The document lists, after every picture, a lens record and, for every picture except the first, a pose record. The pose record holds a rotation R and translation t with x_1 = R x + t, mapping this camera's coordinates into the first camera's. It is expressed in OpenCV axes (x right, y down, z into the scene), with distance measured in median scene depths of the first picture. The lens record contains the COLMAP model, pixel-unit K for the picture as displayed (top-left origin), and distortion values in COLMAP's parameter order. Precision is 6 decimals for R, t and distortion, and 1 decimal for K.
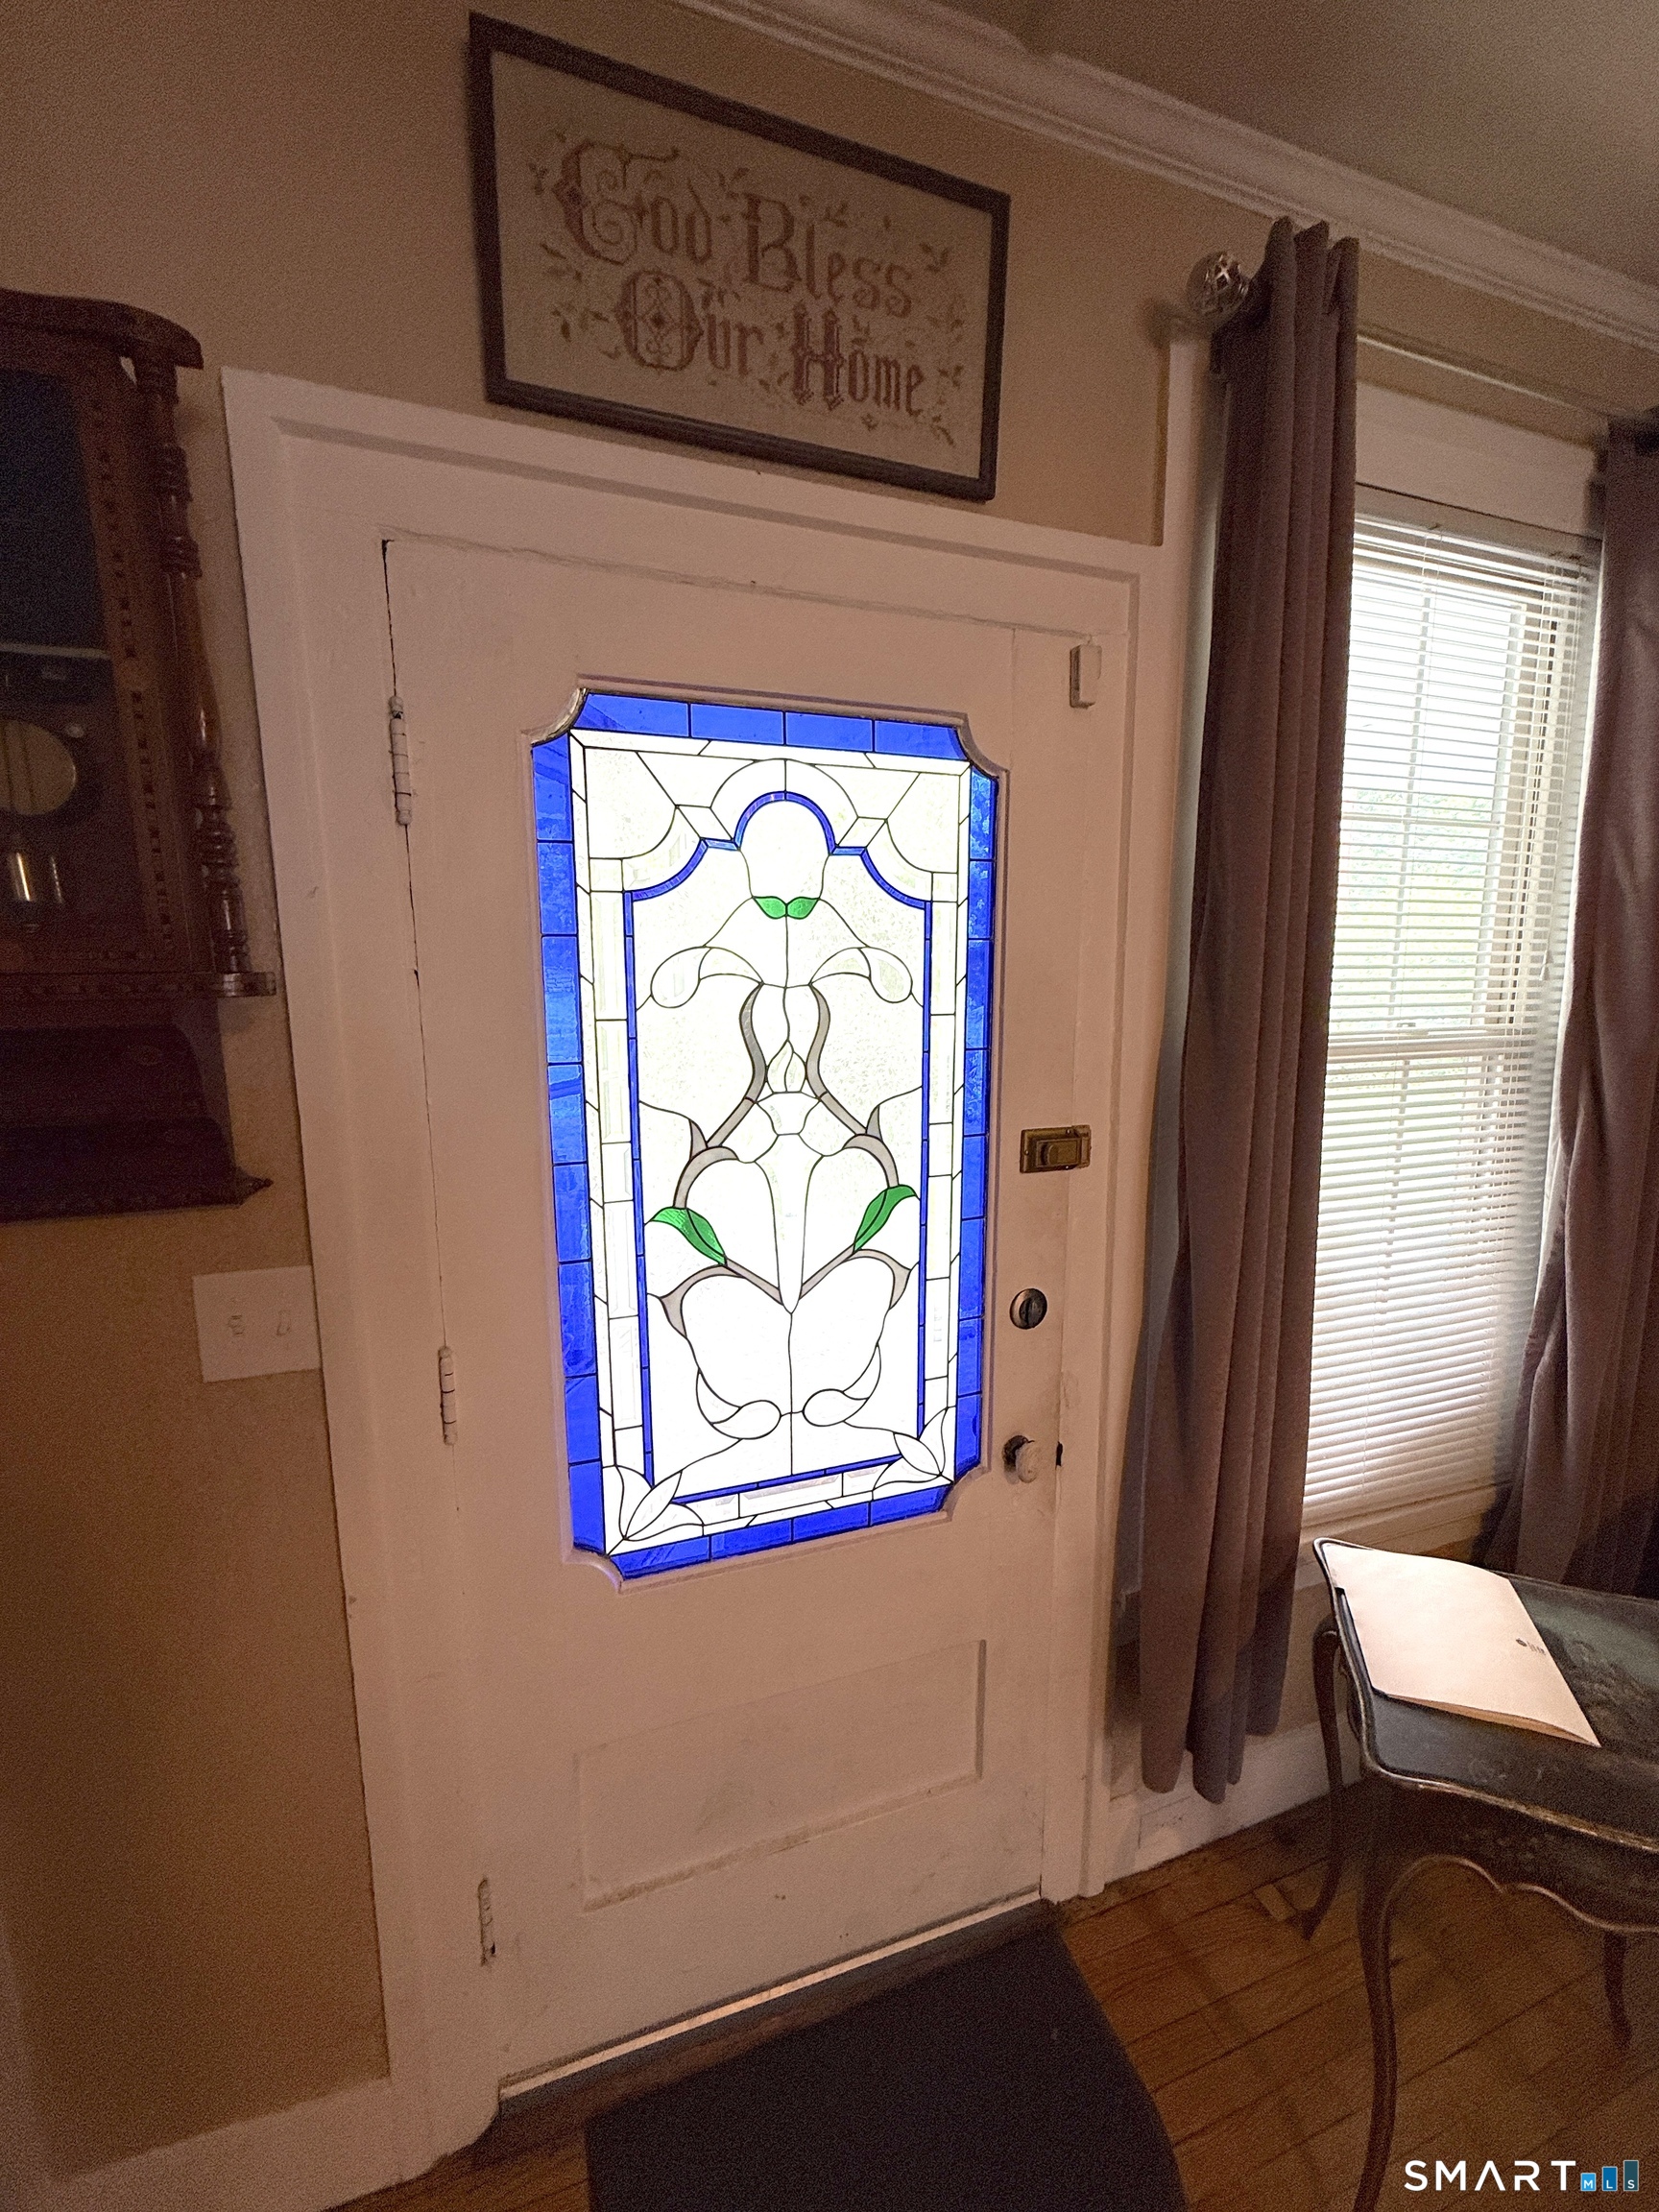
lens RADIAL K [[883.4, 0, 829.5], [0, 883.4, 1106.0], [0, 0, 1]] dist [-0.003594, 0.002306]
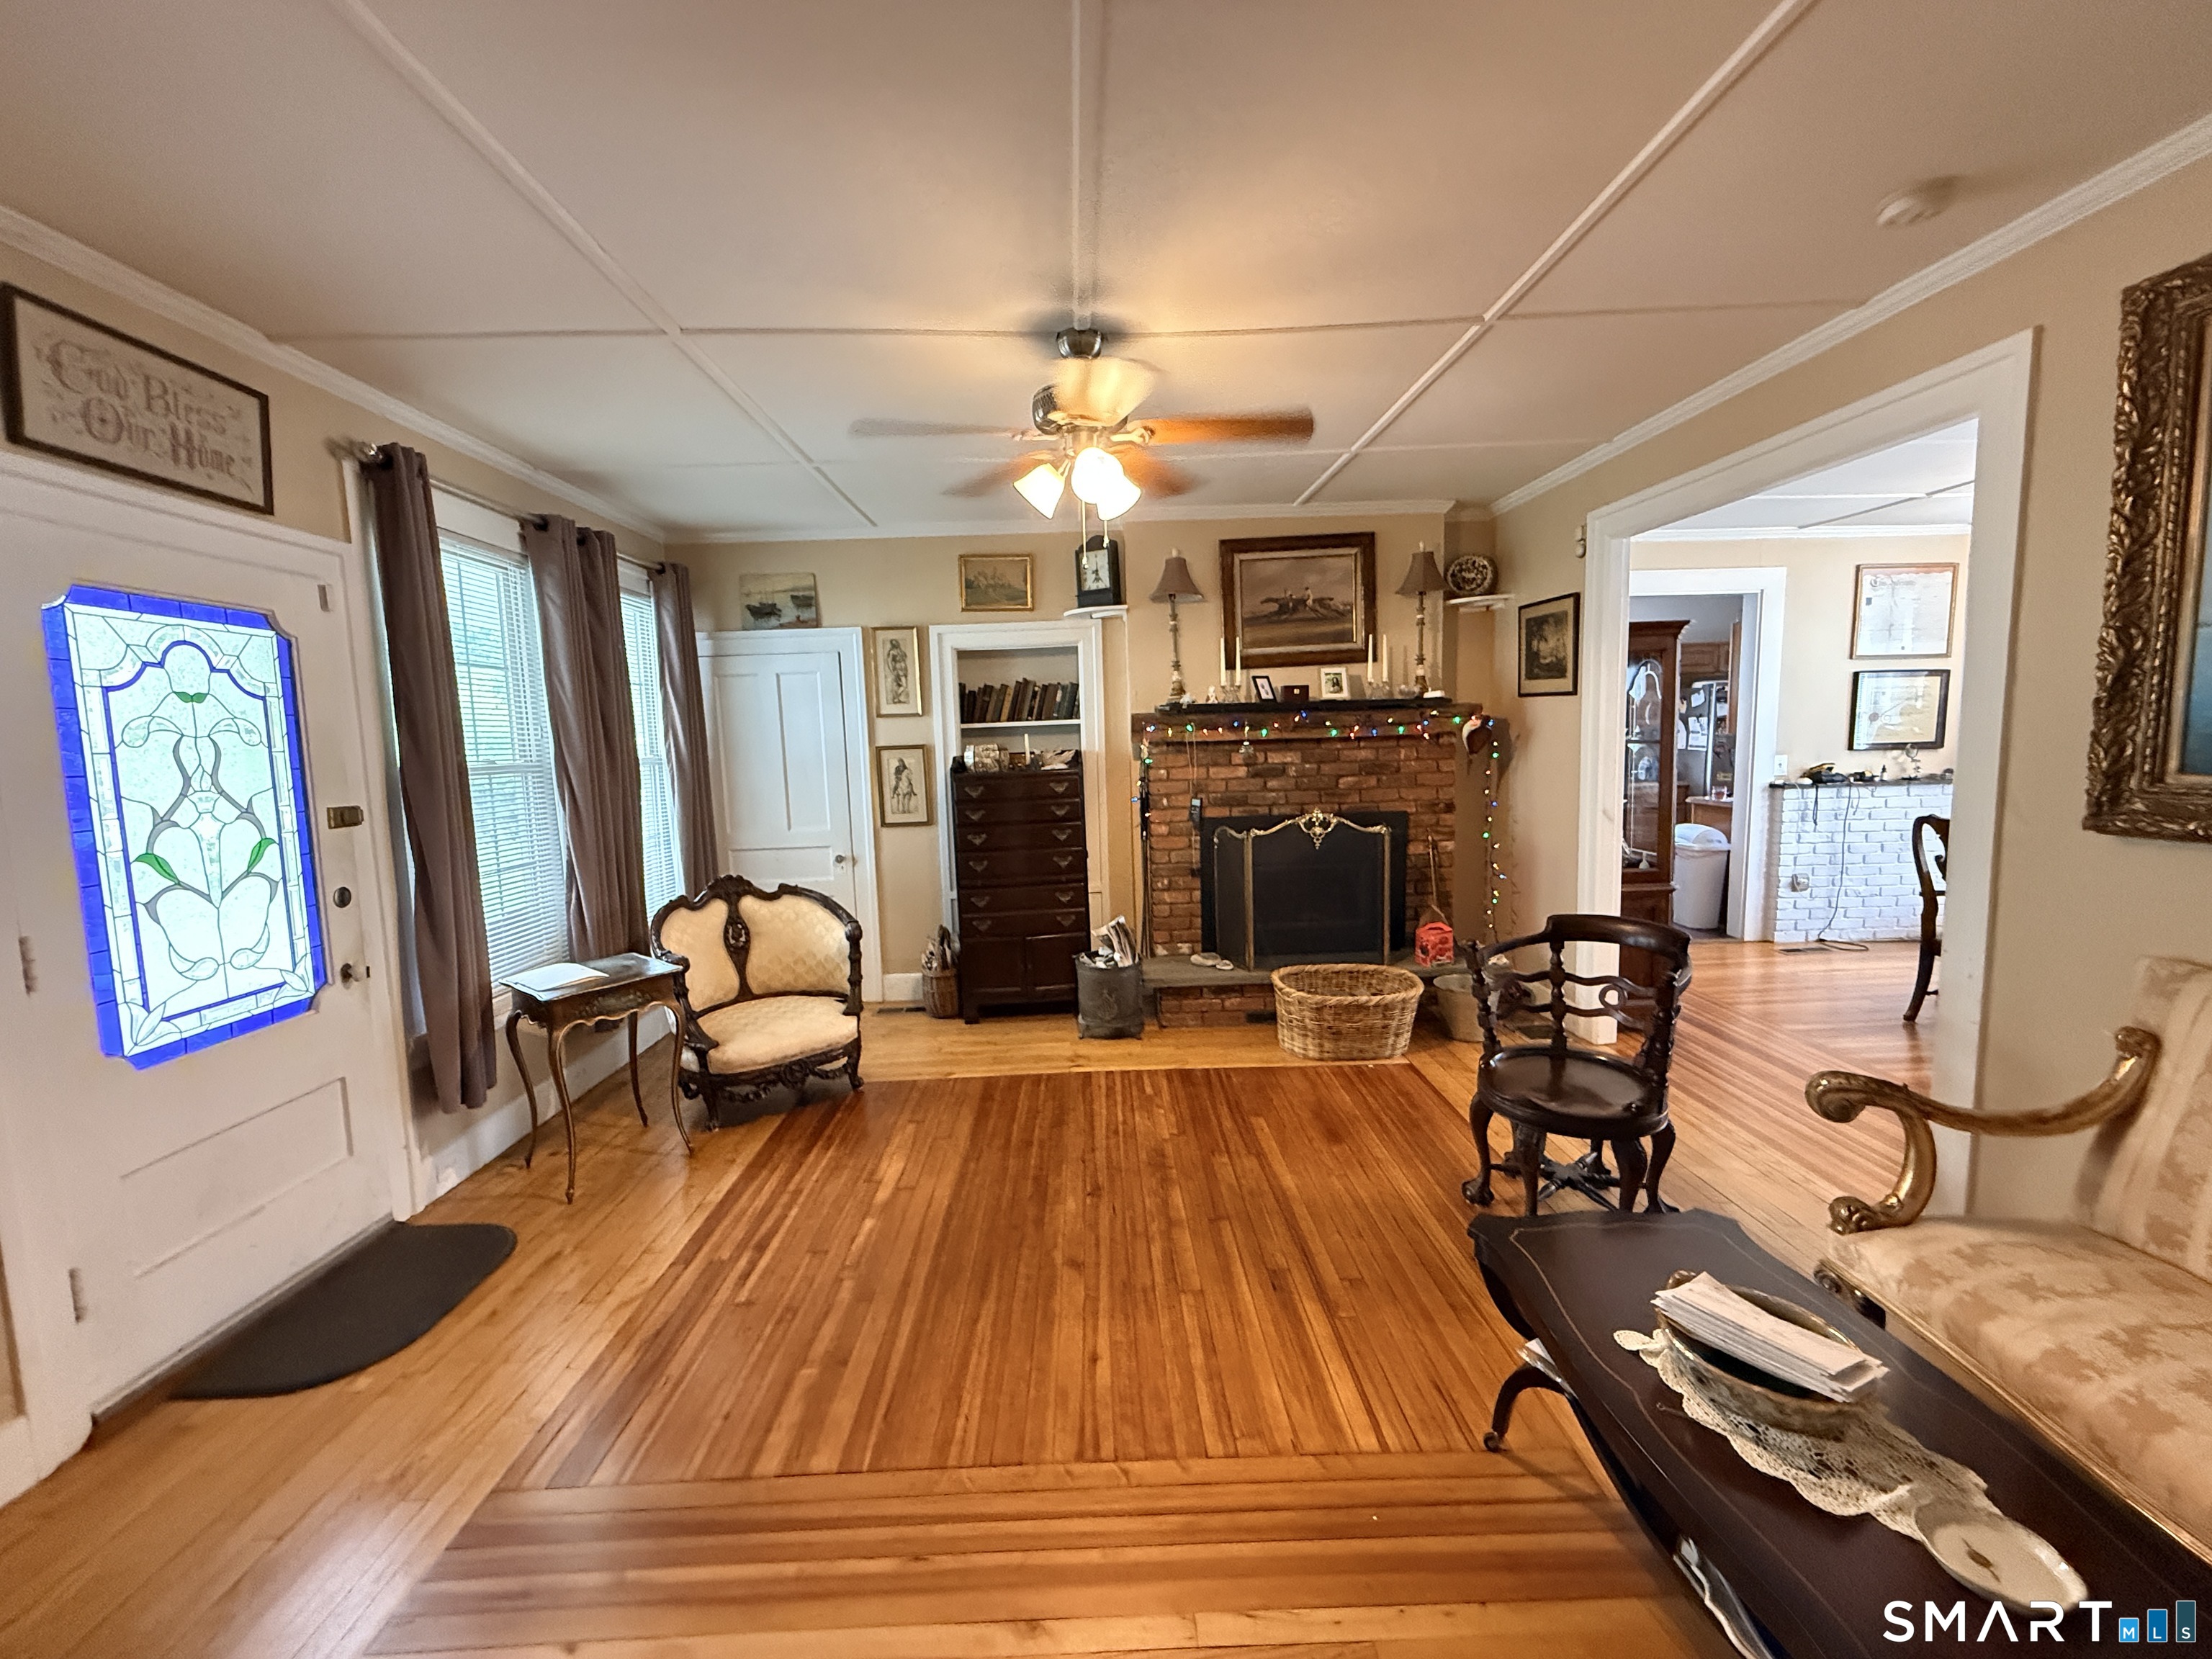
lens RADIAL K [[883.4, 0, 1098.4], [0, 883.4, 827.5], [0, 0, 1]] dist [-0.003594, 0.002306]
pose [[0.313863, -0.098192, 0.944377, -1.260064], [0.163859, 0.985316, 0.047990, 0.290839], [-0.935222, 0.139683, 0.325344, -1.455096]]
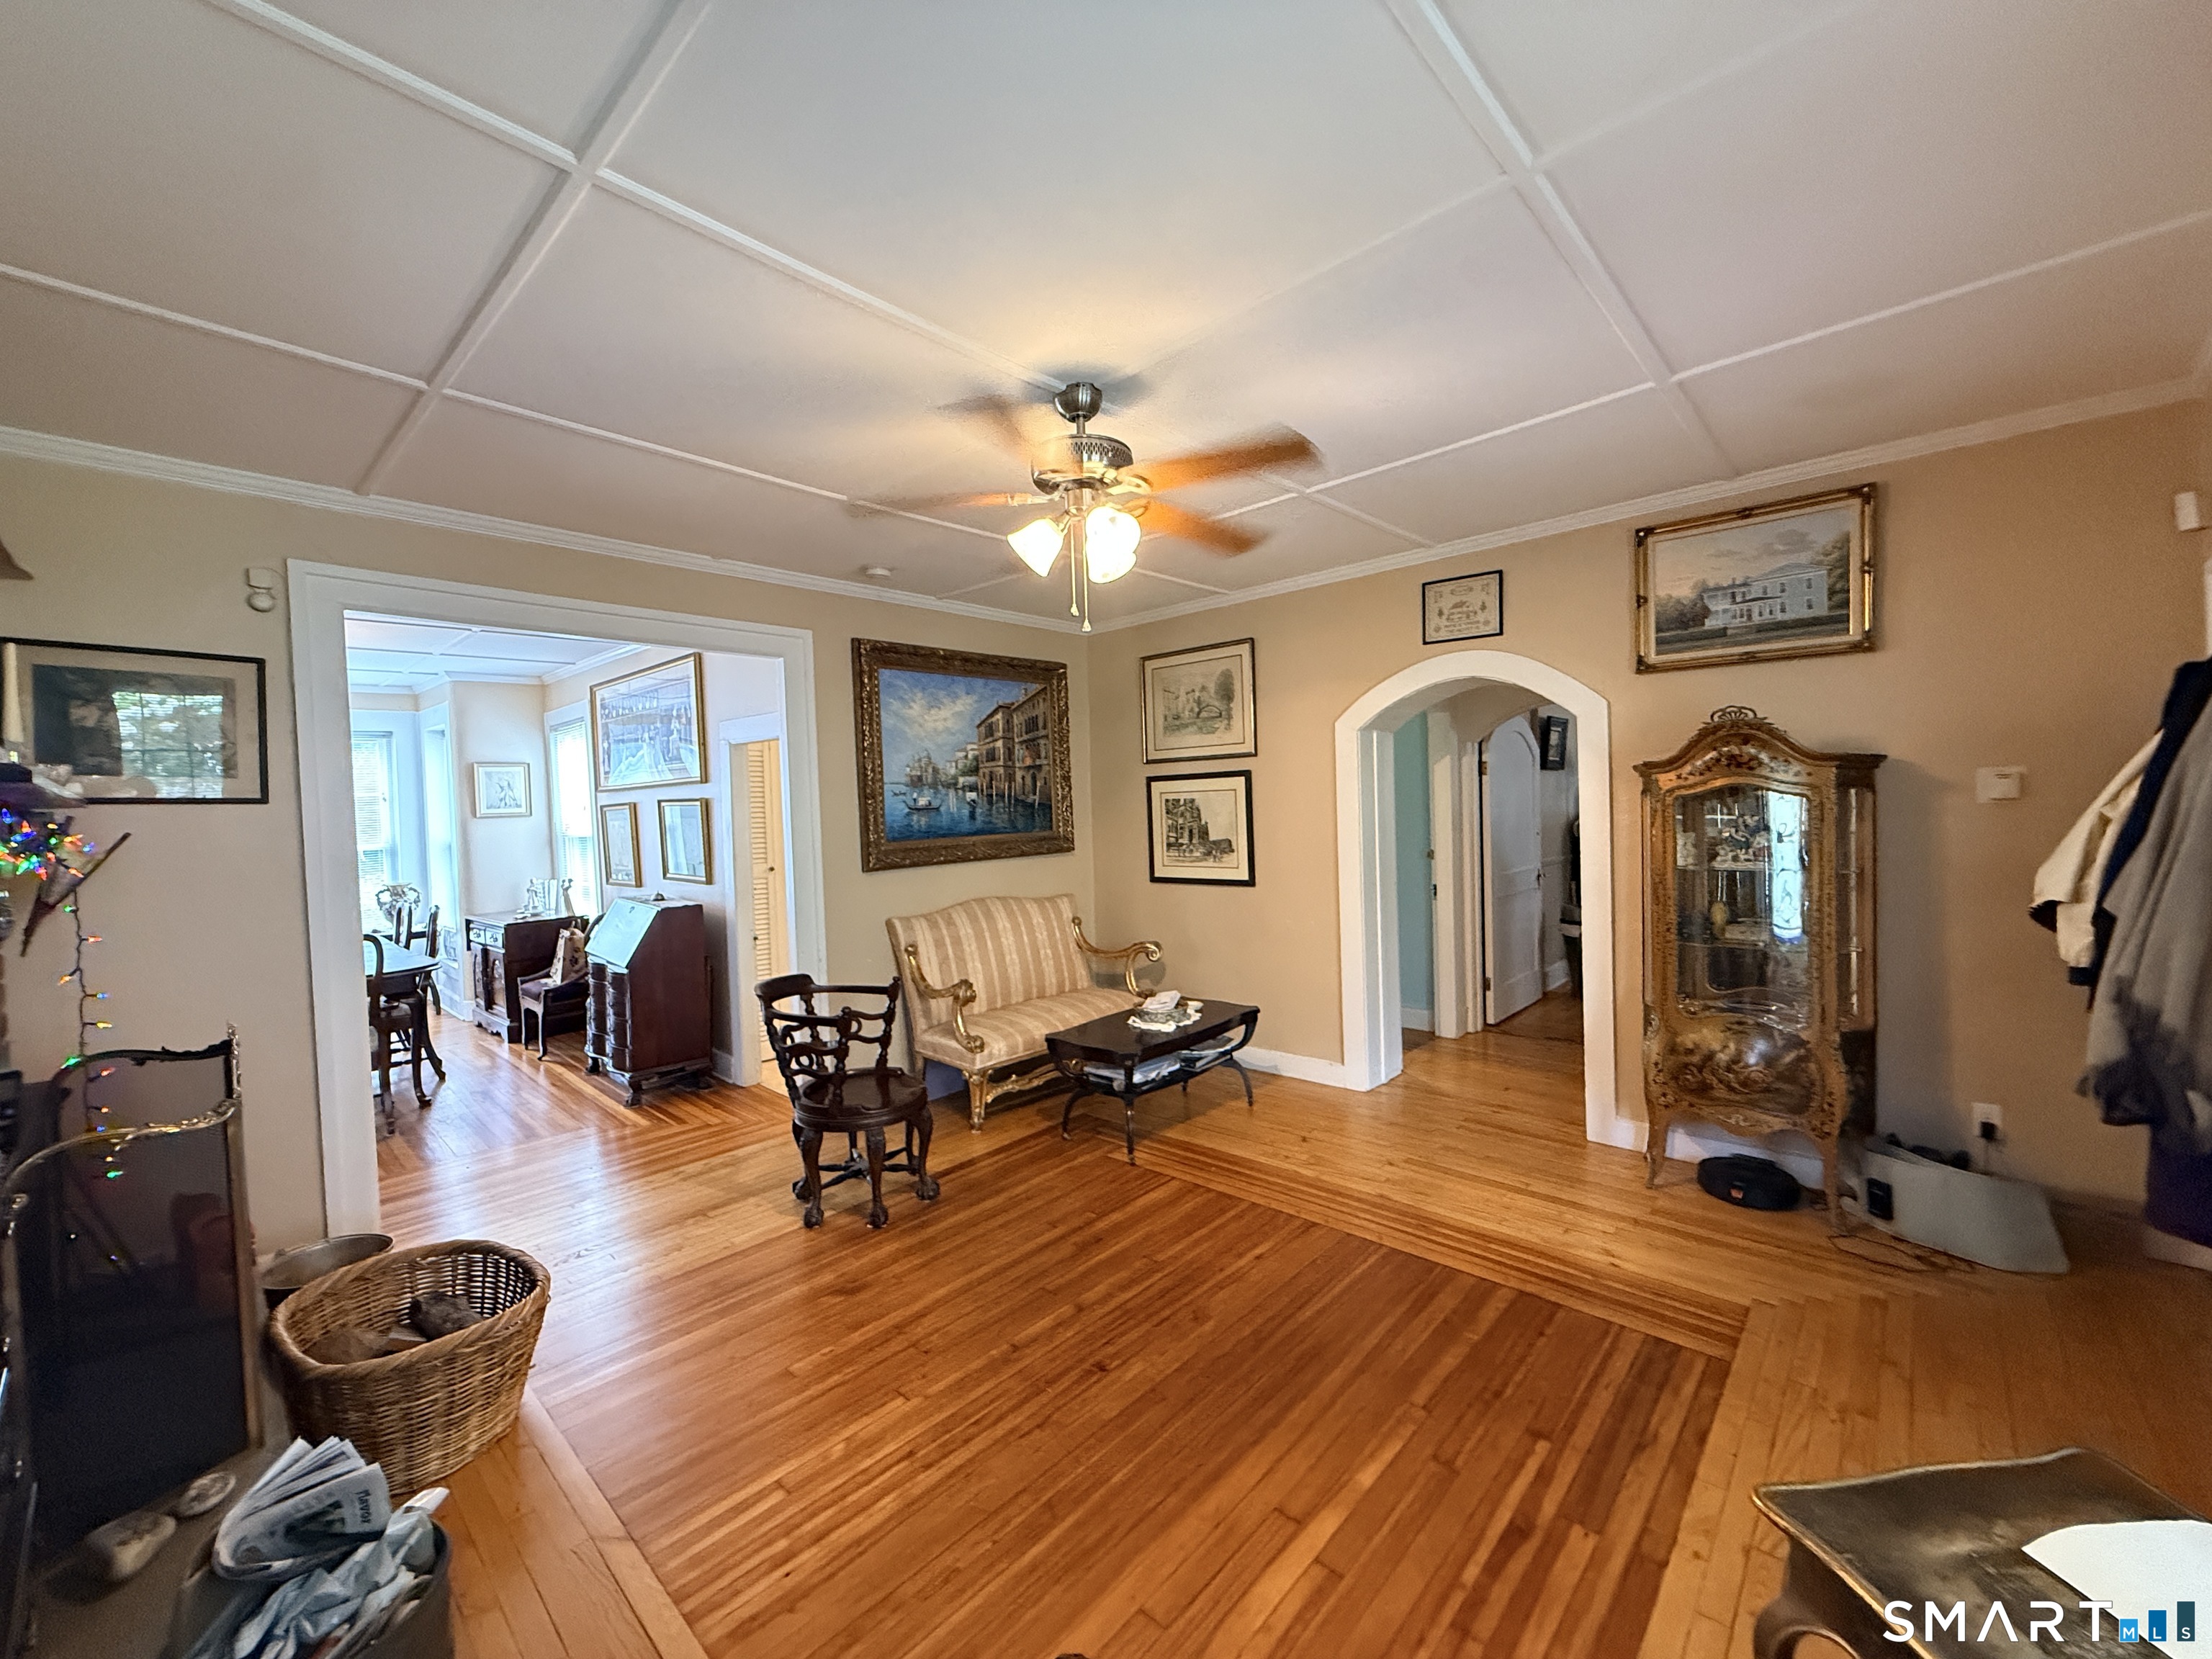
lens RADIAL K [[883.4, 0, 1098.4], [0, 883.4, 827.5], [0, 0, 1]] dist [-0.003594, 0.002306]
pose [[-0.885706, 0.056141, -0.460840, 1.789173], [-0.021439, 0.986656, 0.161404, -0.125733], [0.463752, 0.152836, -0.872683, 1.040515]]
